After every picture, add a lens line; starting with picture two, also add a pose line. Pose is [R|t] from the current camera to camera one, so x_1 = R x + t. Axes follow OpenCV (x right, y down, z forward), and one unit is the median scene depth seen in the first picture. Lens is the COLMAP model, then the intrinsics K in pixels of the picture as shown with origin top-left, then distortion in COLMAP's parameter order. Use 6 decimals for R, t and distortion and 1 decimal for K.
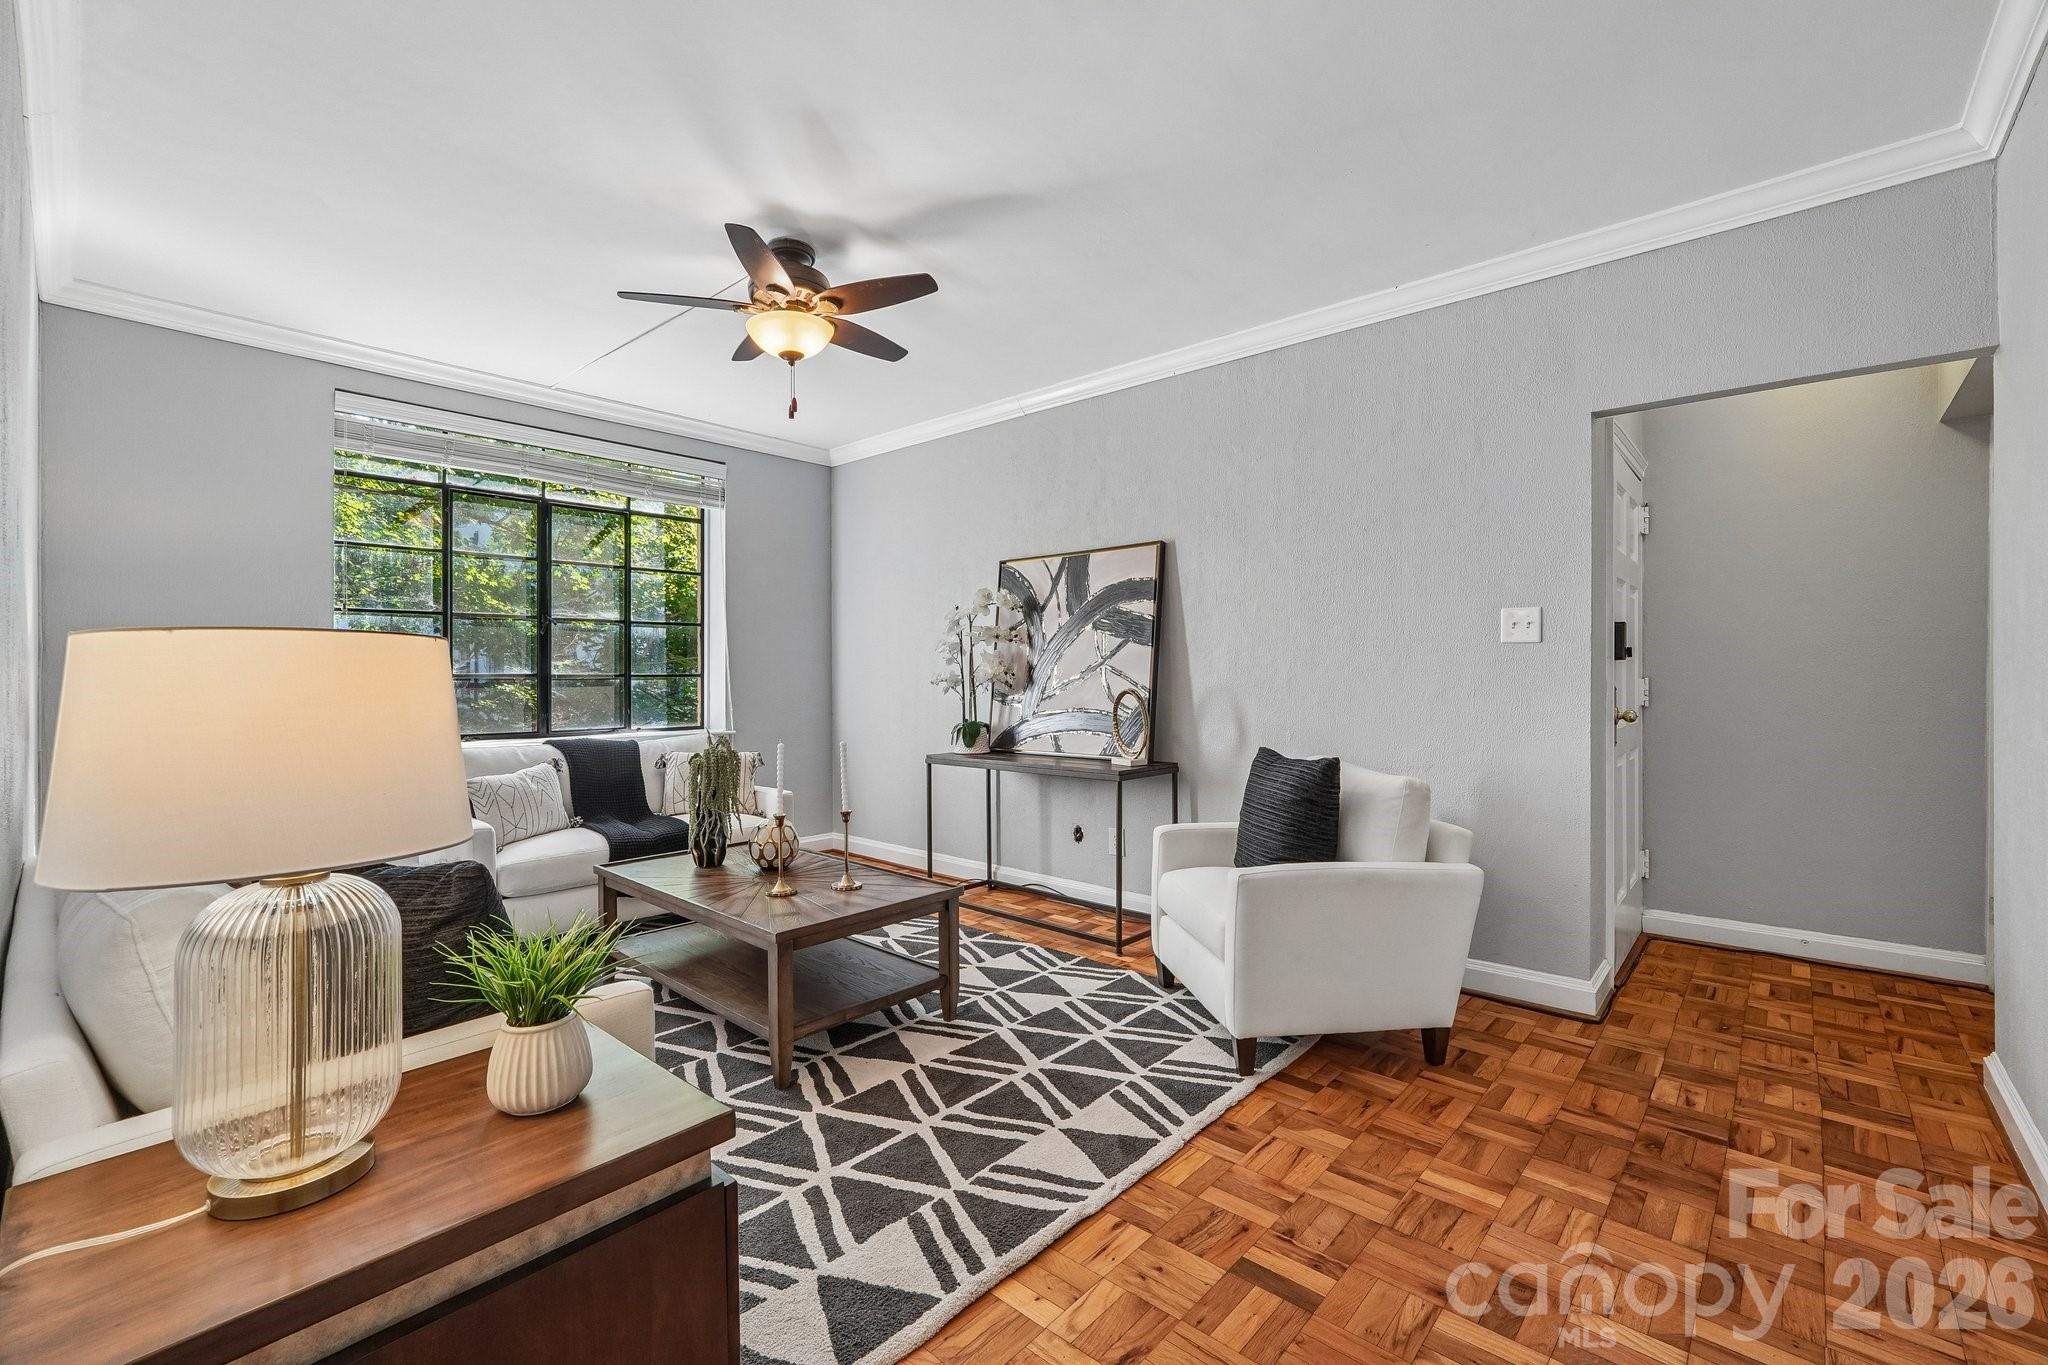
lens RADIAL K [[861.1, 0, 1023.7], [0, 861.1, 675.9], [0, 0, 1]] dist [-0.018953, 0.006967]
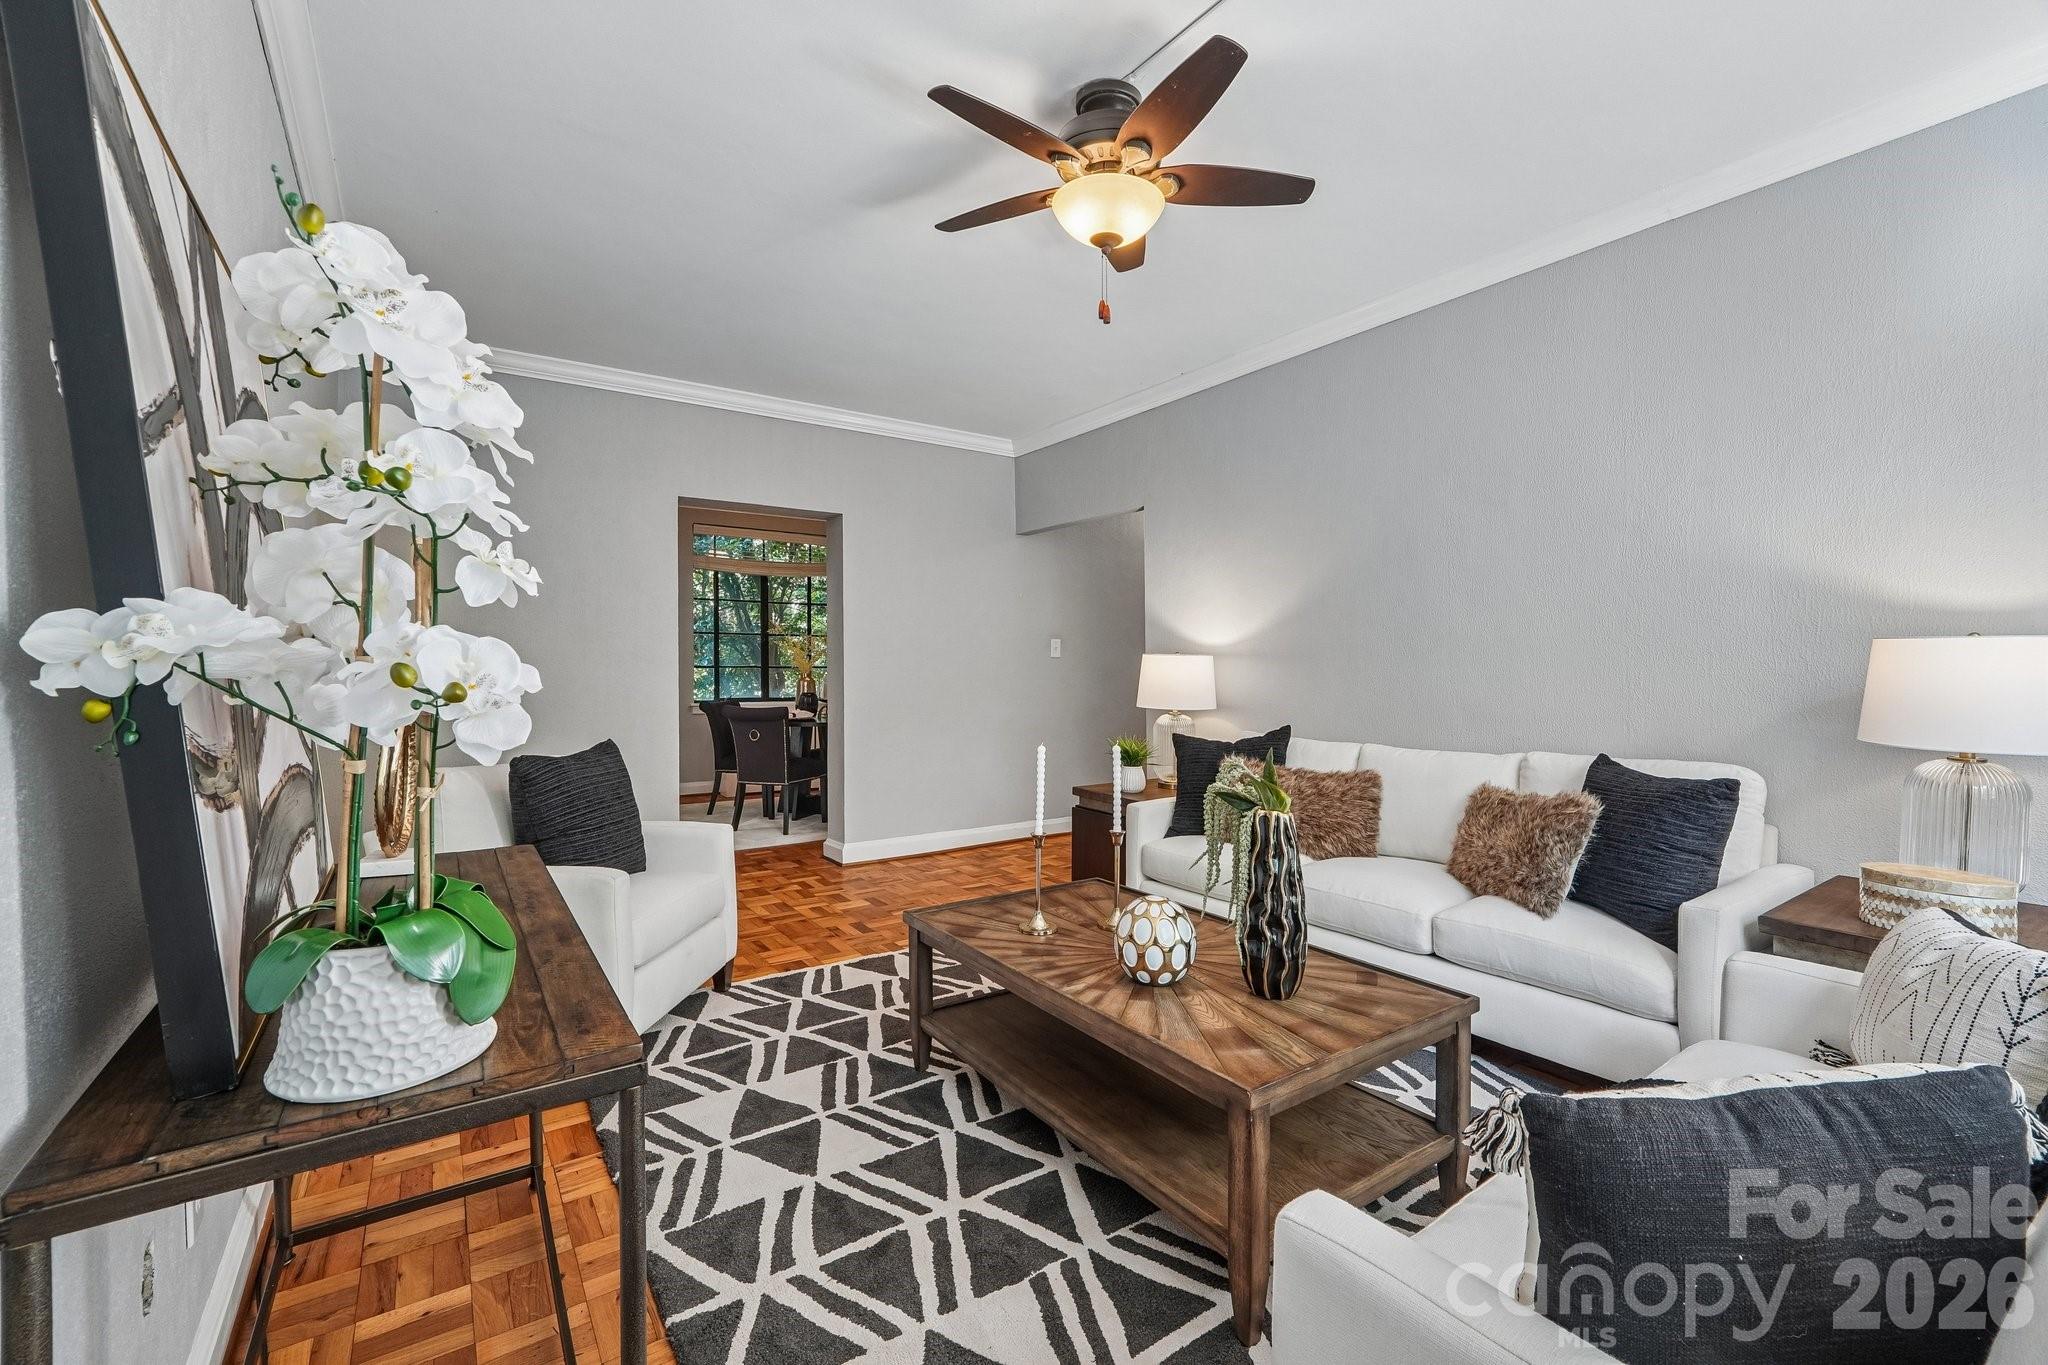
lens RADIAL K [[861.1, 0, 1023.7], [0, 861.1, 675.9], [0, 0, 1]] dist [-0.018953, 0.006967]
pose [[-0.973729, -0.000661, 0.227708, -0.398129], [0.001819, 0.999941, 0.010685, 0.002230], [-0.227702, 0.010818, -0.973671, 1.890899]]
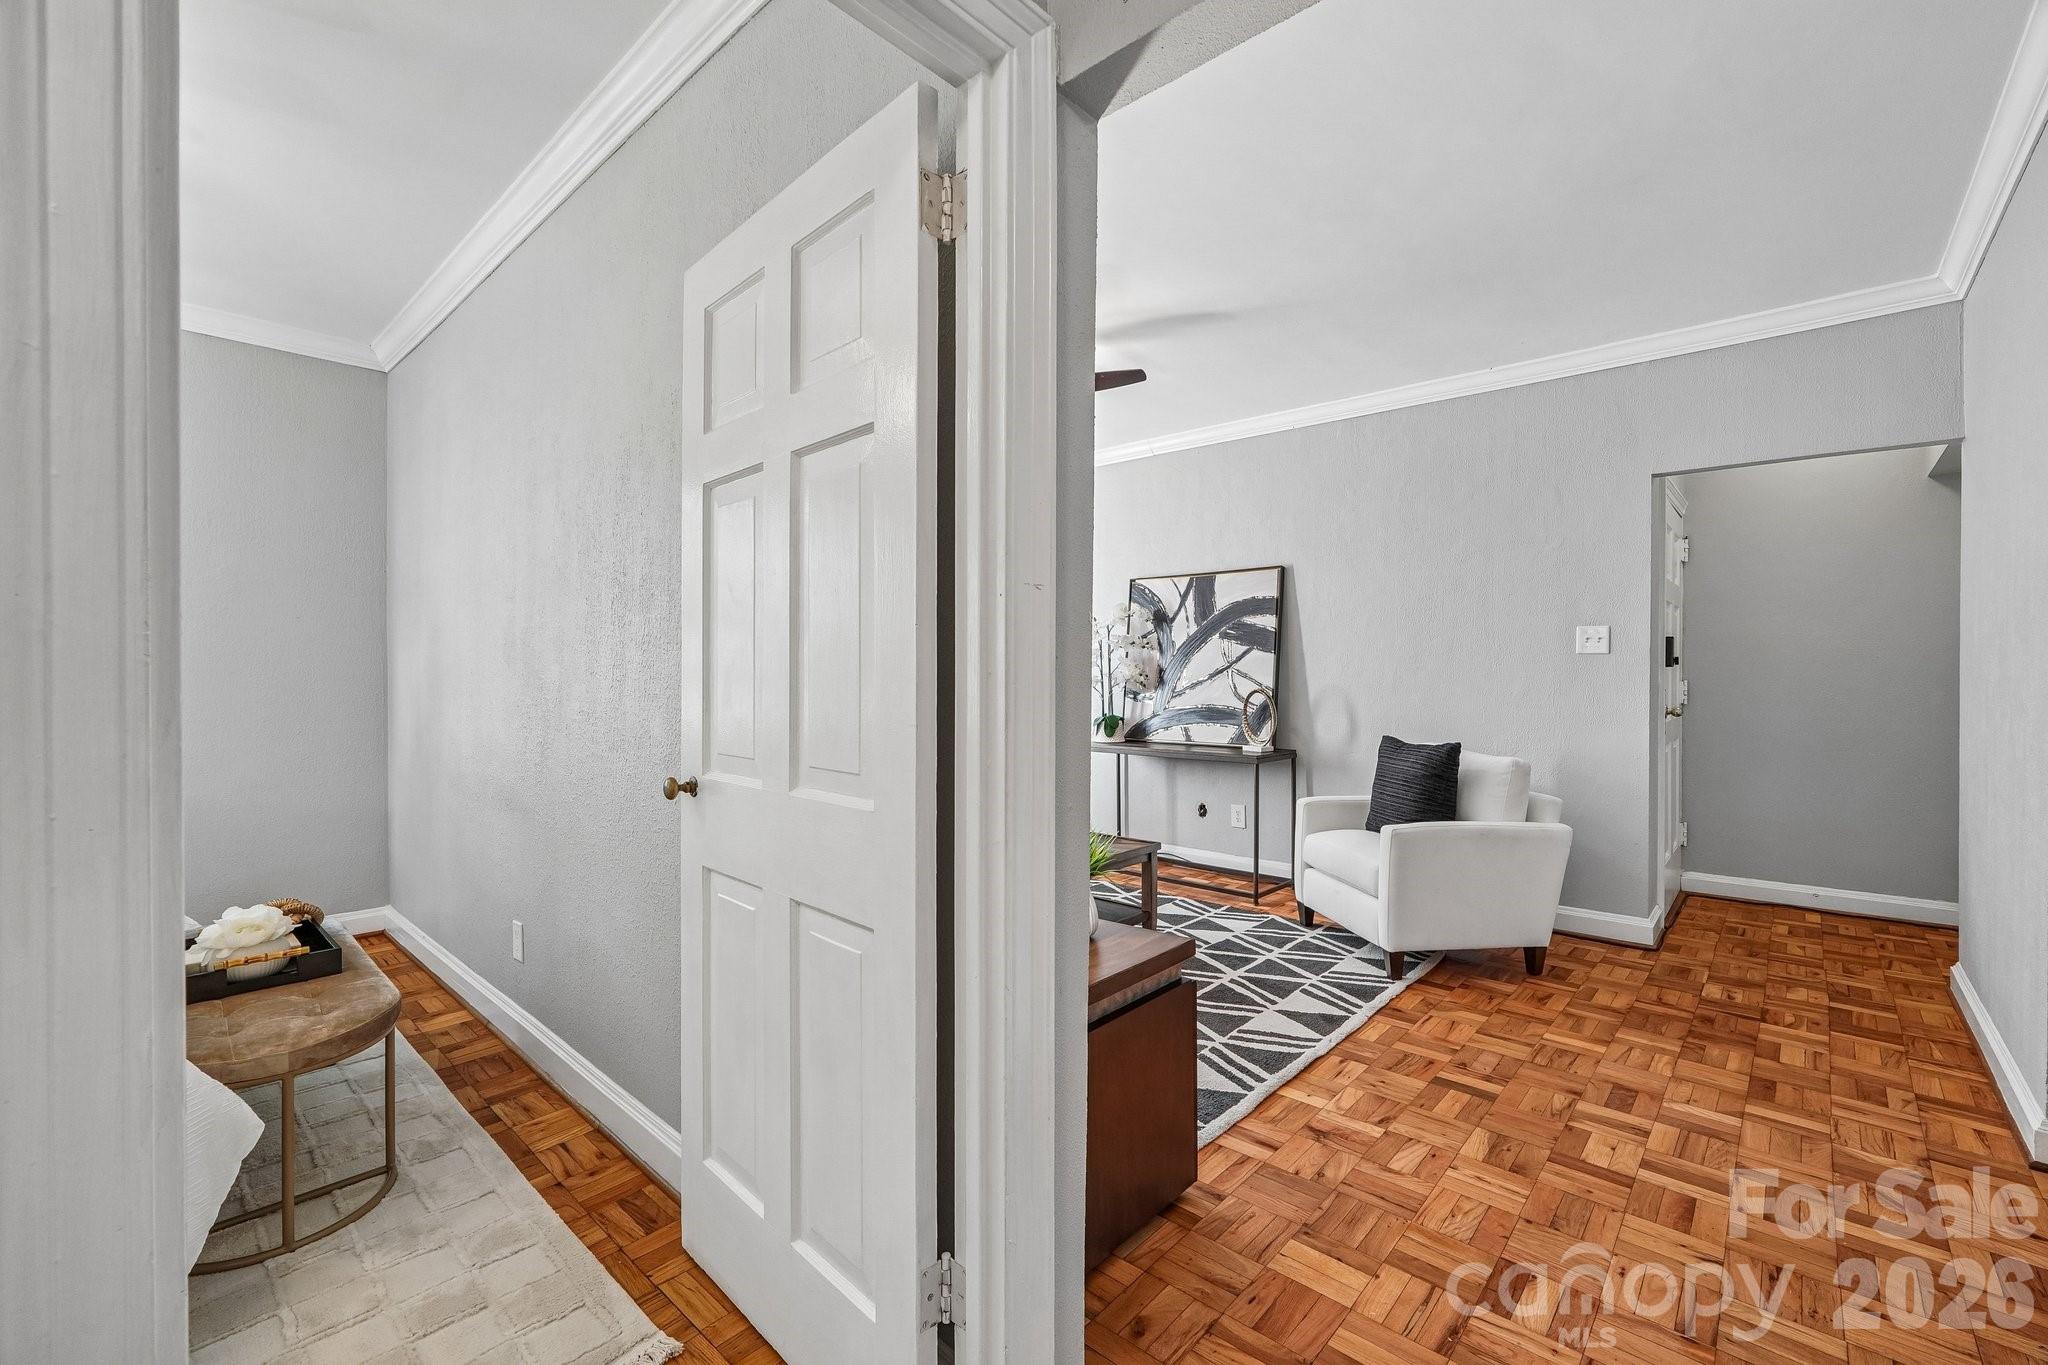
lens RADIAL K [[861.5, 0, 1027.3], [0, 861.5, 676.2], [0, 0, 1]] dist [-0.014300, 0.005736]
pose [[0.999994, 0.002028, -0.002744, -0.280160], [-0.002014, 0.999985, 0.005128, -0.011245], [0.002754, -0.005122, 0.999983, -0.301273]]
